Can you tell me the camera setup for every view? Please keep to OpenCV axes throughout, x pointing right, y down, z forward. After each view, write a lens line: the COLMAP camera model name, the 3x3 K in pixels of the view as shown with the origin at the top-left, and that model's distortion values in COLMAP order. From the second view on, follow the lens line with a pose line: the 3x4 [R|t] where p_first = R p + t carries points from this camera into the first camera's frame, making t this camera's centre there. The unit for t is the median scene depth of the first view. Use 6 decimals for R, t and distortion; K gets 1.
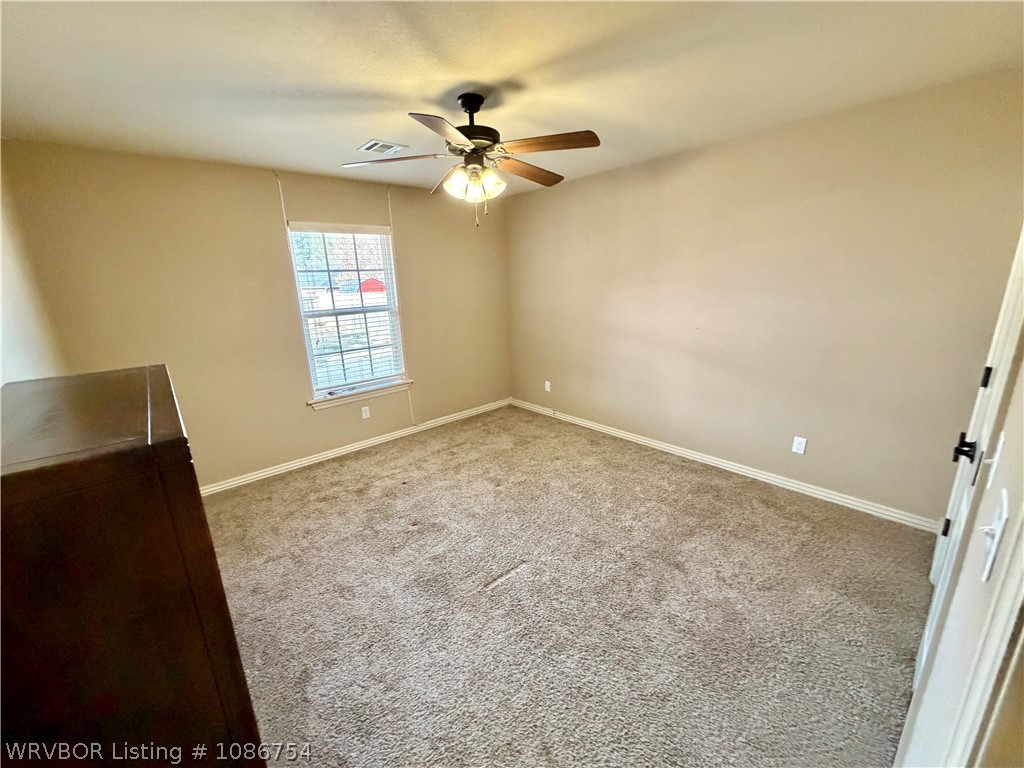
lens RADIAL K [[408.1, 0, 508.7], [0, 408.1, 384.6], [0, 0, 1]] dist [0.000431, -0.000300]
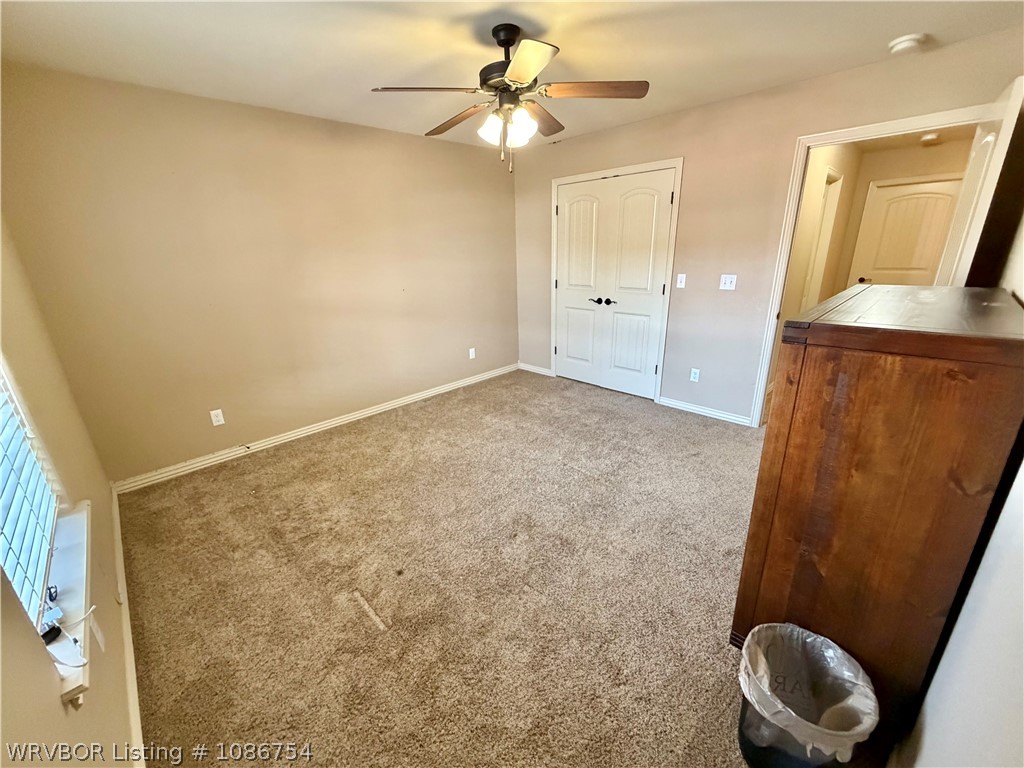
lens RADIAL K [[408.1, 0, 508.7], [0, 408.1, 384.6], [0, 0, 1]] dist [0.000431, -0.000300]
pose [[-0.053757, -0.287565, 0.956251, -0.705845], [0.280646, 0.914685, 0.290843, -0.135517], [-0.958305, 0.284003, 0.031533, 0.686098]]
